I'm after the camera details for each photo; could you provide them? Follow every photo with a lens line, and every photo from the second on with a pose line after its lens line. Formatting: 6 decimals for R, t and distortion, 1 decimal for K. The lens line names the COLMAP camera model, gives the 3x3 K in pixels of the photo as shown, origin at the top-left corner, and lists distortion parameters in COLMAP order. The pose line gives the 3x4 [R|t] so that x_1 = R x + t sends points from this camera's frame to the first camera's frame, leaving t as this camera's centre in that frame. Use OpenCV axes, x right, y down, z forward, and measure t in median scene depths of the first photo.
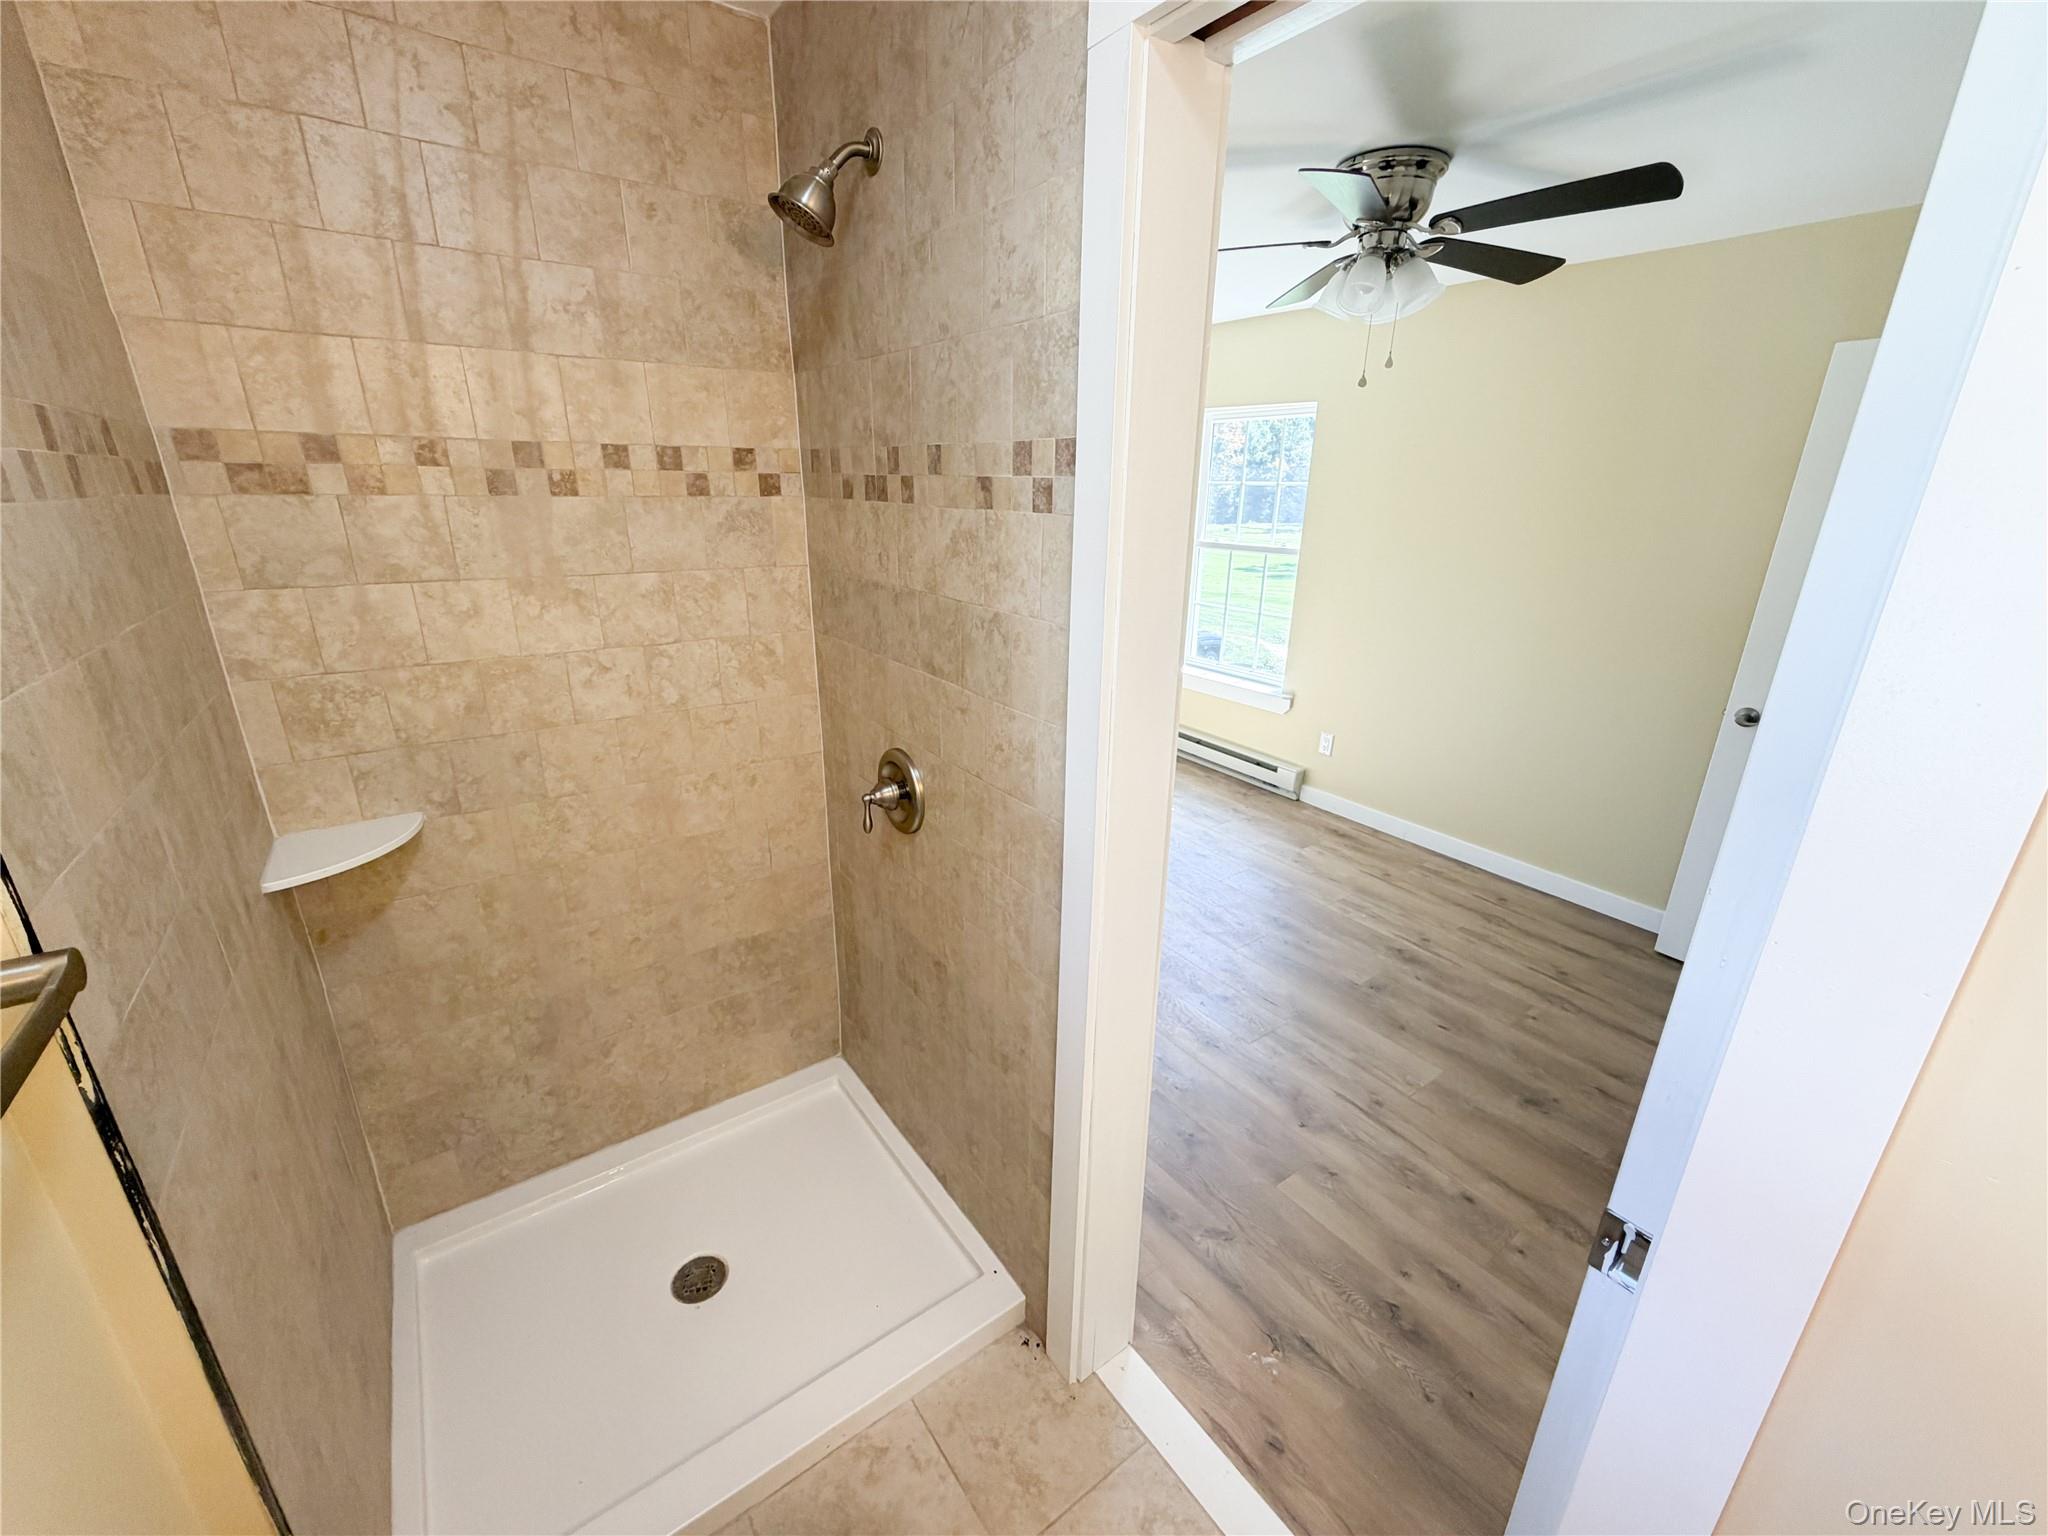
lens RADIAL K [[816.8, 0, 1016.0], [0, 816.8, 764.0], [0, 0, 1]] dist [-0.001382, 0.000221]
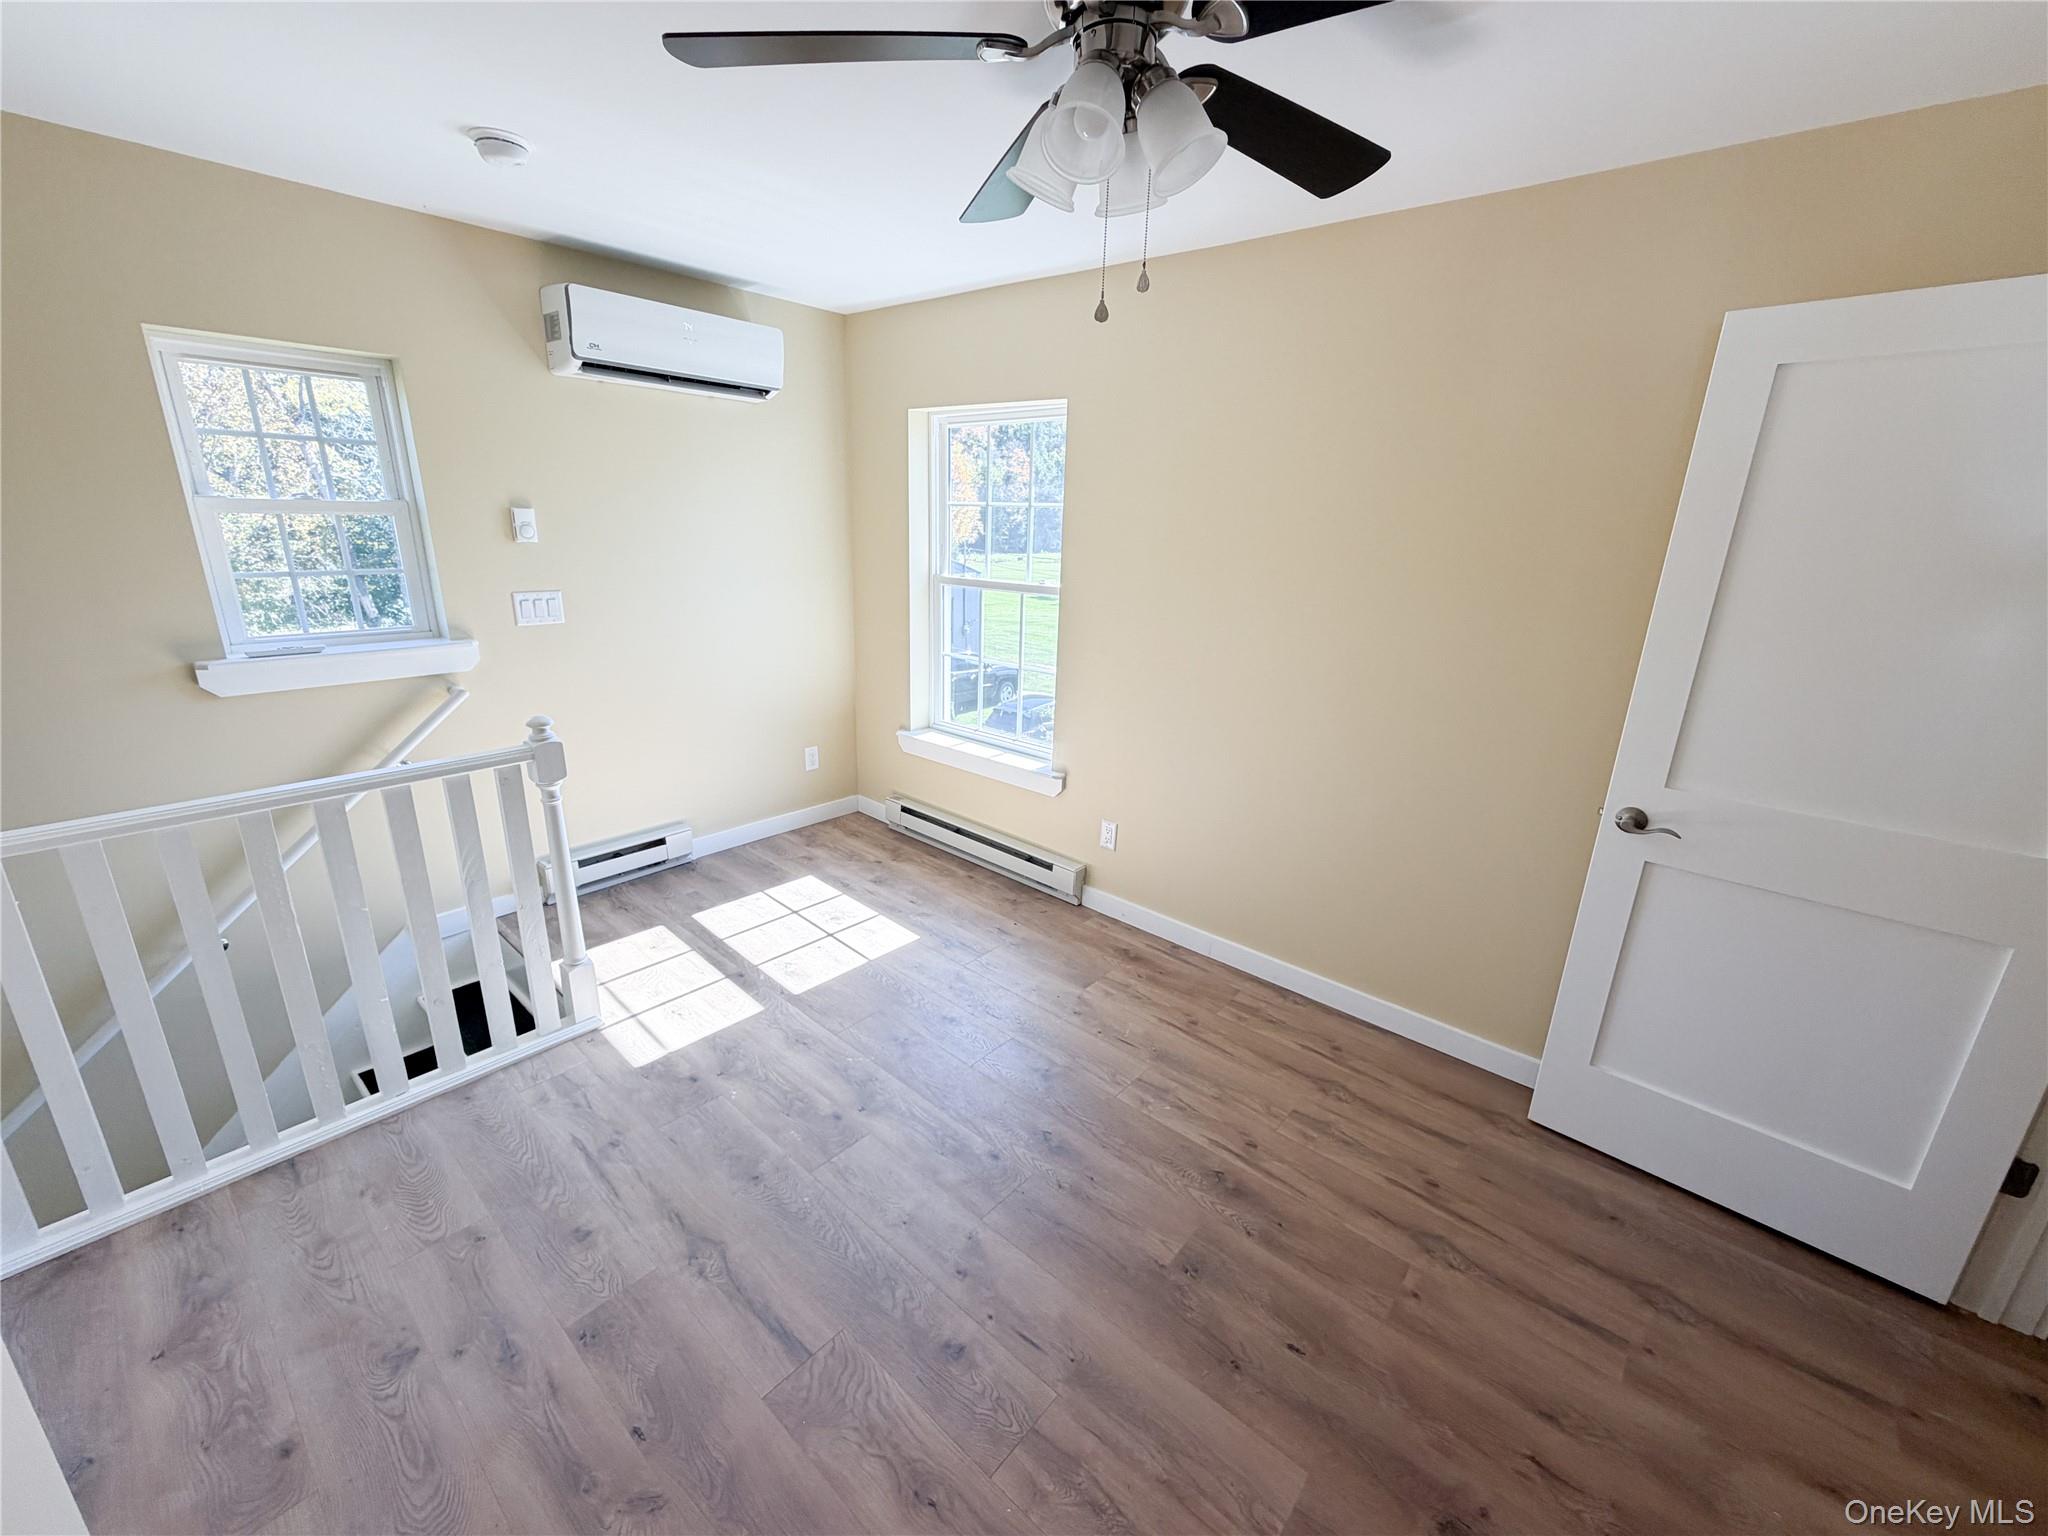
lens RADIAL K [[816.8, 0, 1016.3], [0, 816.8, 762.5], [0, 0, 1]] dist [-0.001382, 0.000221]
pose [[0.972461, -0.052283, 0.227126, 0.148661], [0.060244, 0.997784, -0.028254, -0.095451], [-0.225146, 0.041159, 0.973455, 0.317692]]
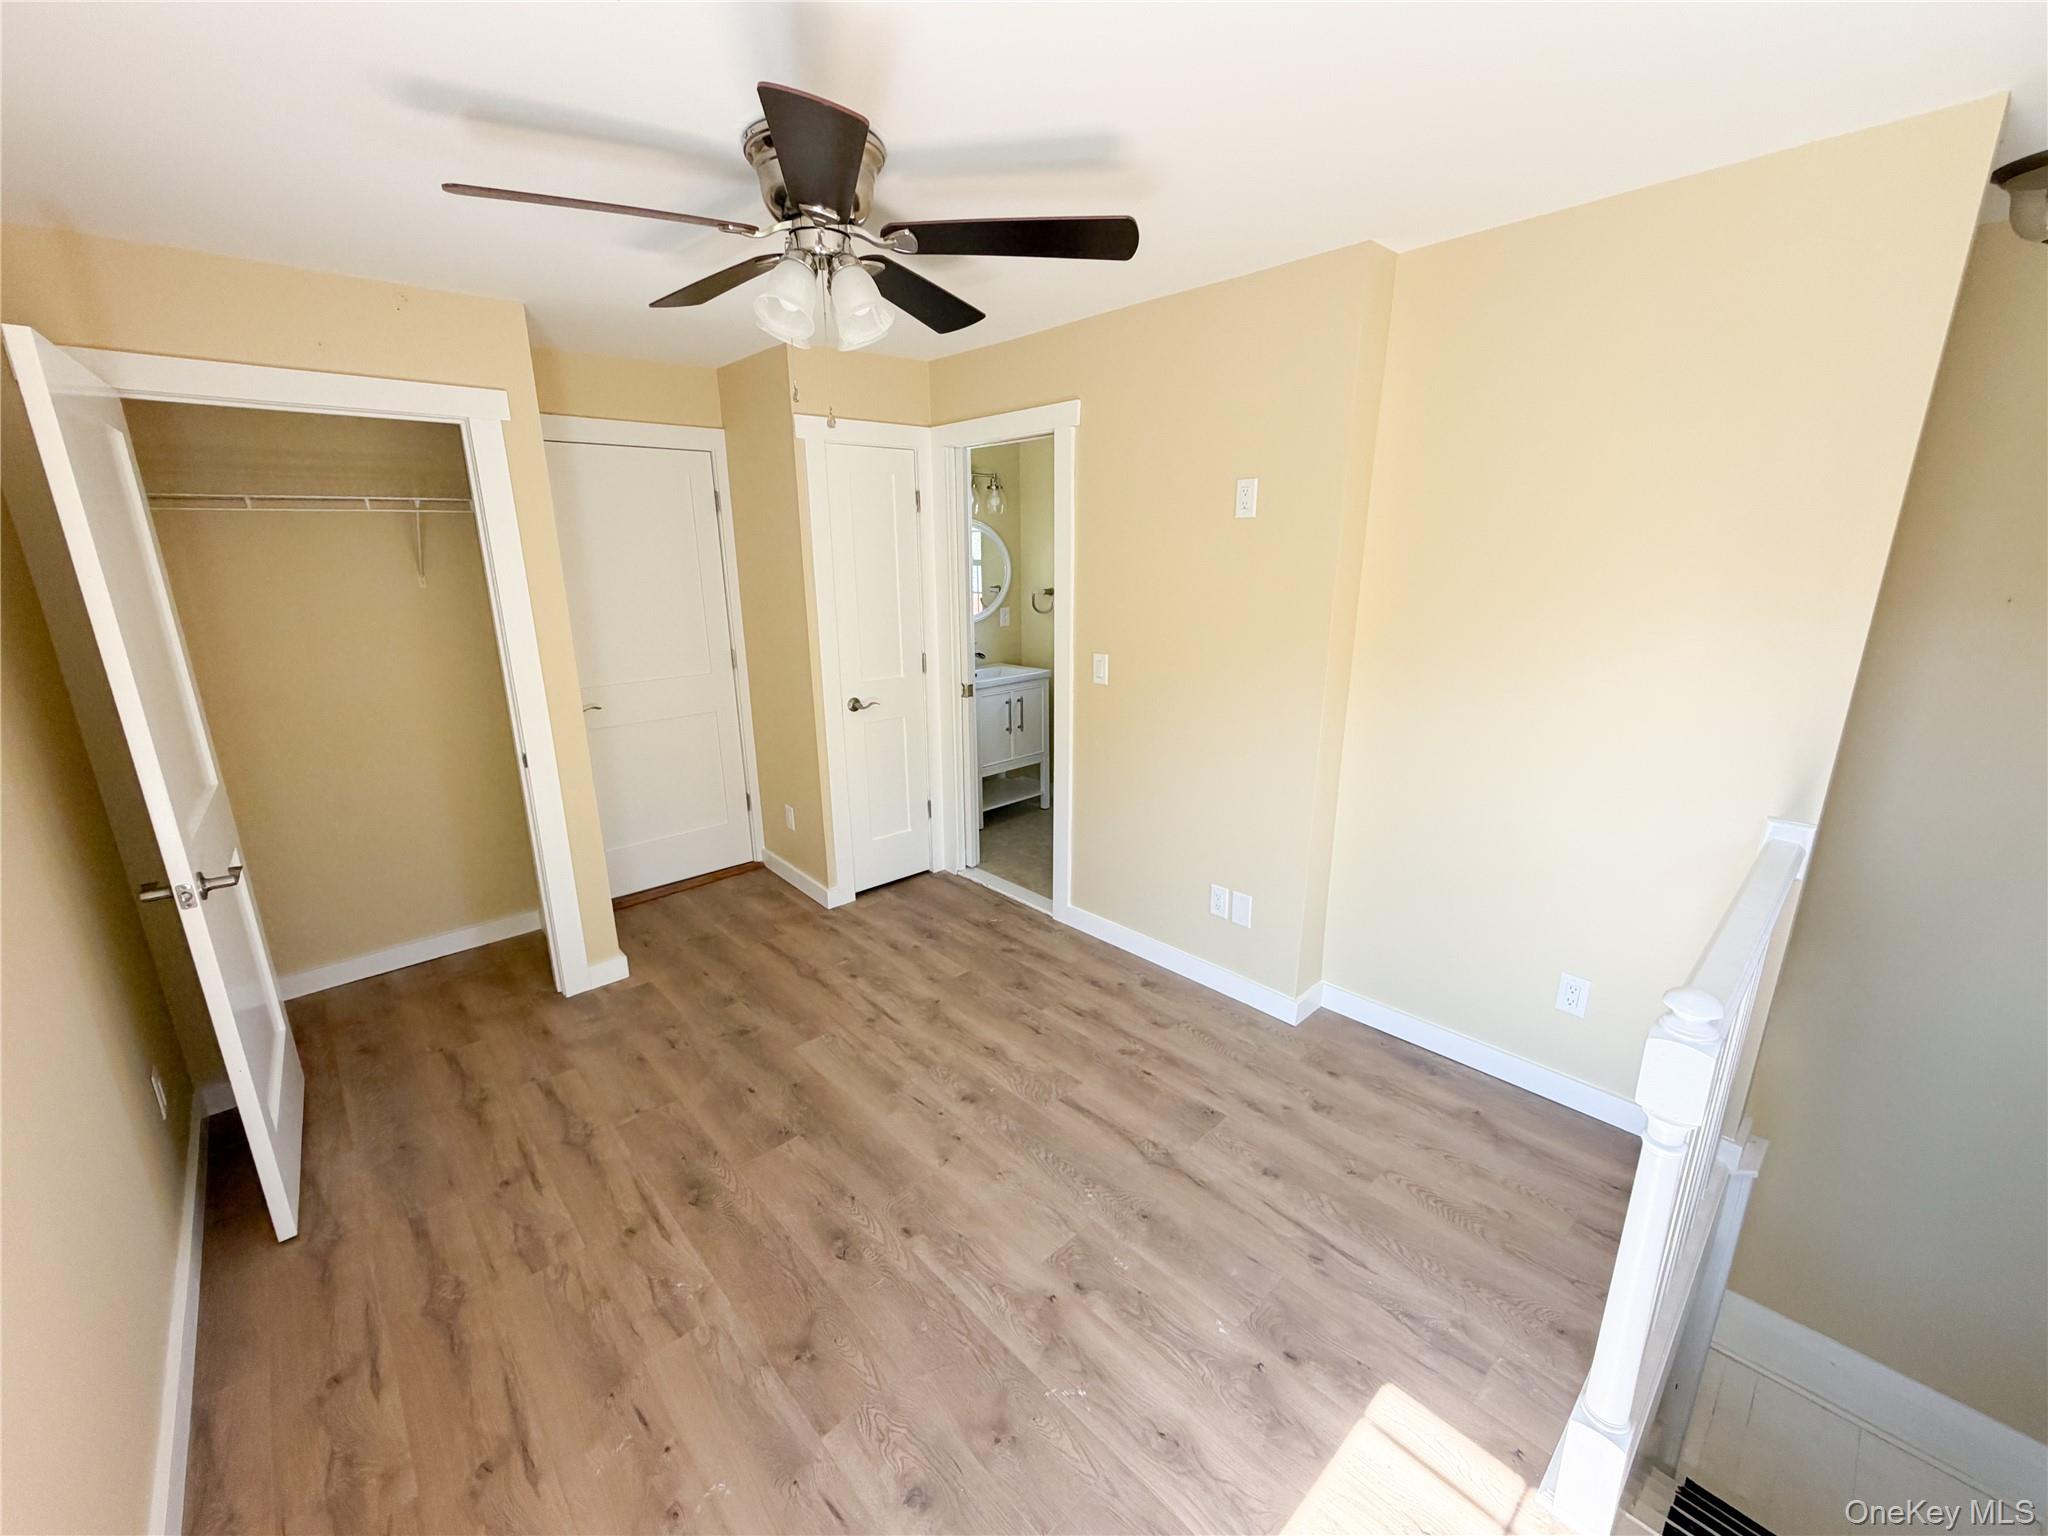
lens RADIAL K [[816.8, 0, 1024.4], [0, 816.8, 770.3], [0, 0, 1]] dist [-0.001382, 0.000221]
pose [[-0.991122, 0.030145, -0.129495, 0.239854], [-0.047337, 0.830134, 0.555551, -0.425765], [0.124246, 0.556748, -0.821337, 1.246849]]
